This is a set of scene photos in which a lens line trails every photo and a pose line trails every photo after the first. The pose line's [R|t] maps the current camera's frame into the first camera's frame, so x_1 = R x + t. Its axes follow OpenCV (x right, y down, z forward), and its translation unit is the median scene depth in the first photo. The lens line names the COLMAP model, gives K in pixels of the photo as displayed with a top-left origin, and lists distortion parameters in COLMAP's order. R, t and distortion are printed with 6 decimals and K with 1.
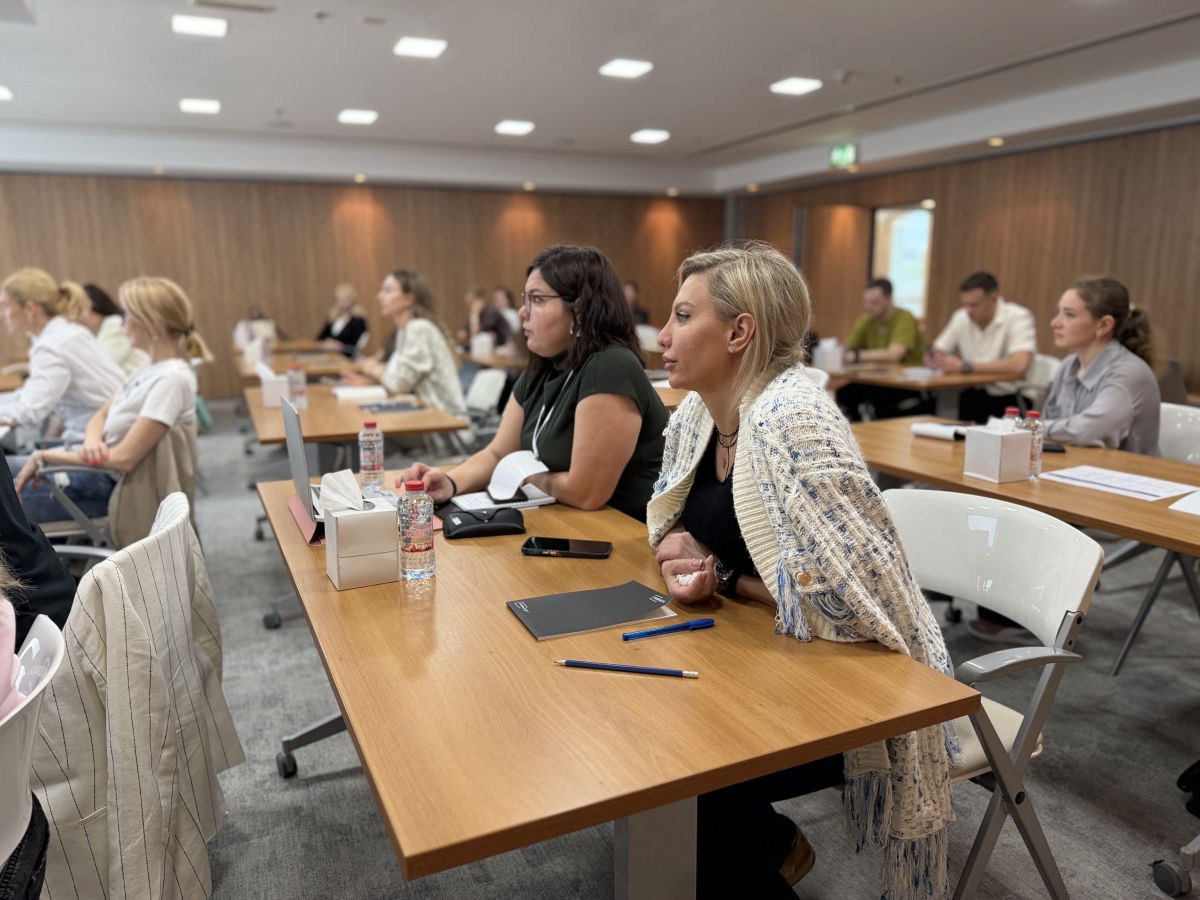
lens RADIAL K [[864.1, 0, 600.0], [0, 864.1, 450.0], [0, 0, 1]] dist [0.114013, -0.152784]
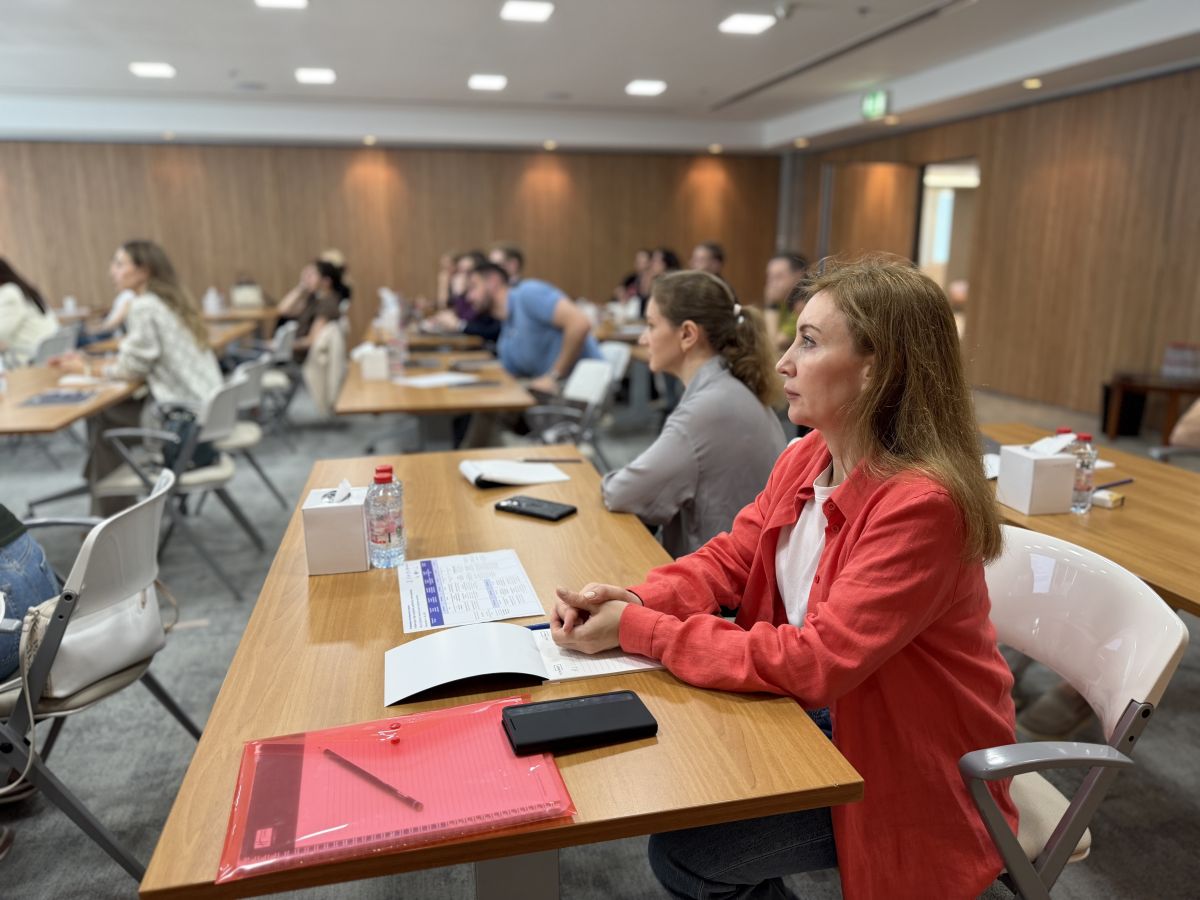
lens RADIAL K [[902.7, 0, 600.6], [0, 902.7, 411.7], [0, 0, 1]] dist [0.024080, -0.006095]
pose [[0.981067, 0.040546, -0.189375, 0.194928], [-0.041672, 0.999129, -0.001969, -0.023569], [0.189130, 0.009823, 0.981903, 0.084653]]
